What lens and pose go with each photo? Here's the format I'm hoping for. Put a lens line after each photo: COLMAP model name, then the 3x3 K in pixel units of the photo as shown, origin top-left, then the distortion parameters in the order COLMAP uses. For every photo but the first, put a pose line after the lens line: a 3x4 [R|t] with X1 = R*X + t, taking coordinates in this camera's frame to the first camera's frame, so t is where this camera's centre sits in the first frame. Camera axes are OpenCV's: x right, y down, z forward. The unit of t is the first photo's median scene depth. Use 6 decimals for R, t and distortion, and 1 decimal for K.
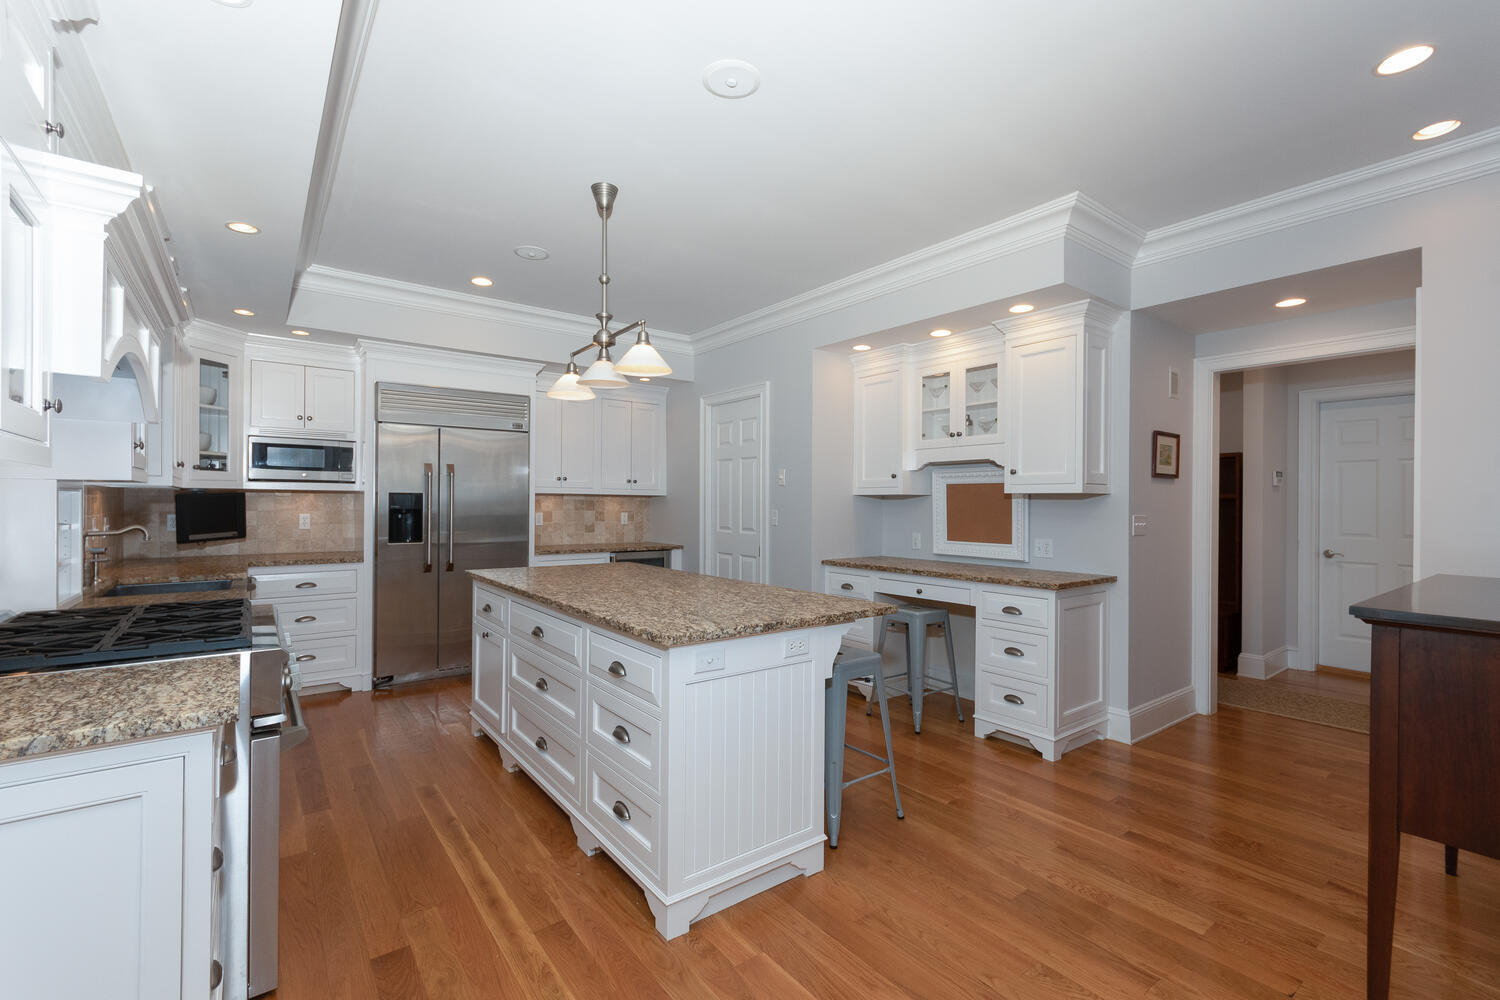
lens RADIAL K [[655.4, 0, 751.0], [0, 655.4, 506.9], [0, 0, 1]] dist [0.009727, -0.000128]
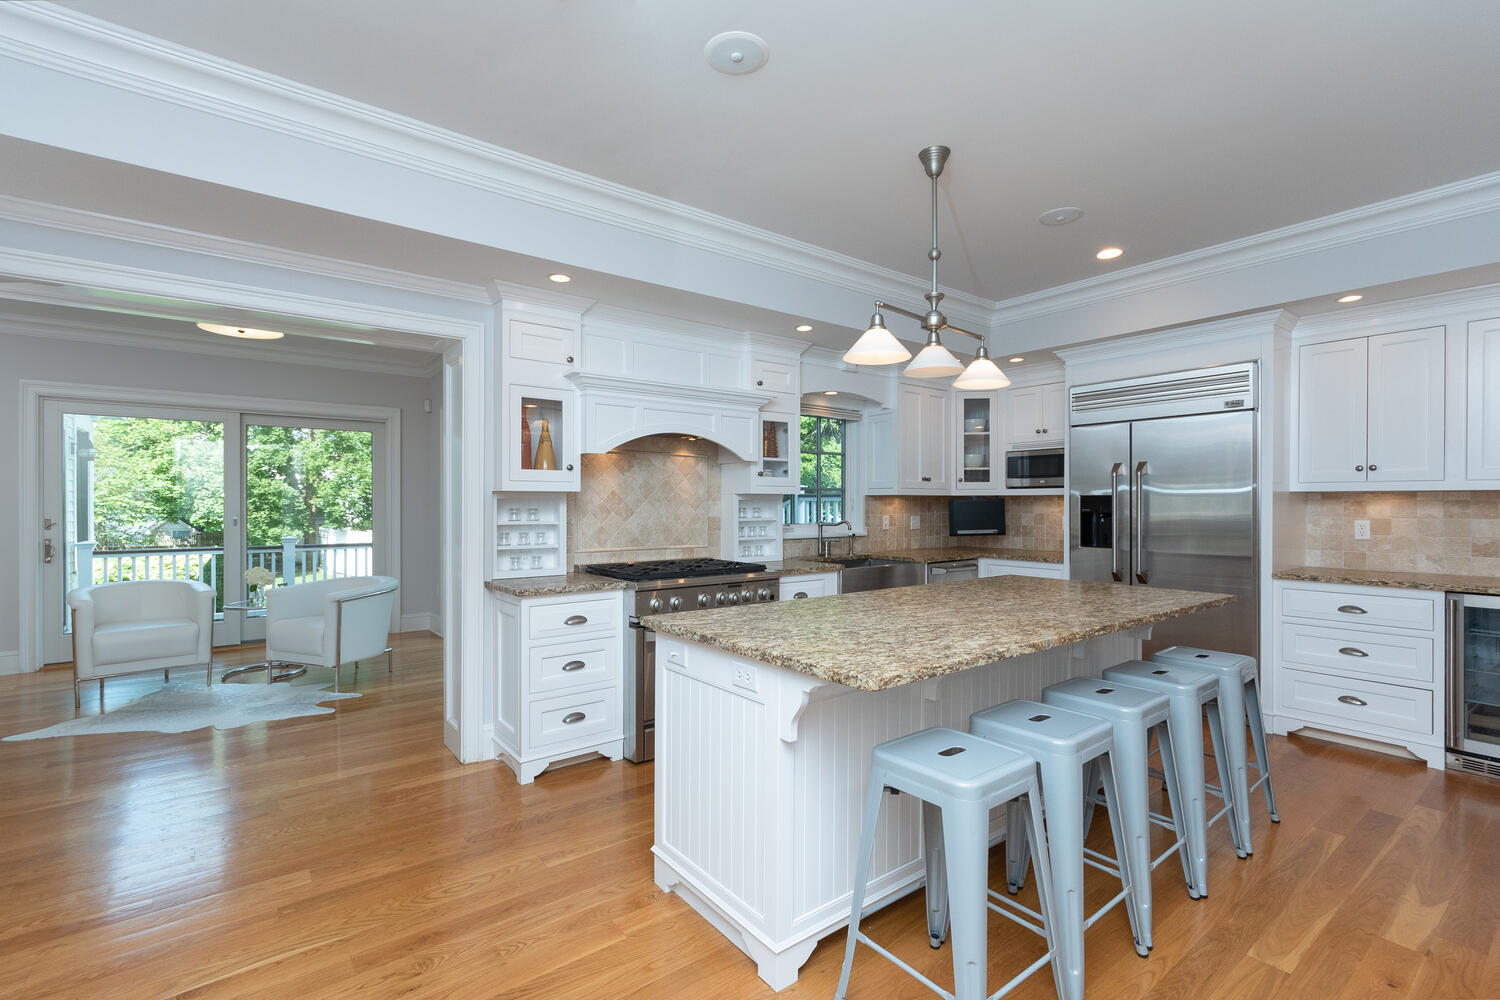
lens RADIAL K [[655.4, 0, 751.0], [0, 655.4, 506.9], [0, 0, 1]] dist [0.009727, -0.000128]
pose [[-0.008035, -0.003567, -0.999961, 0.666847], [-0.005132, 0.999981, -0.003526, 0.001061], [0.999955, 0.005103, -0.008053, 0.756698]]
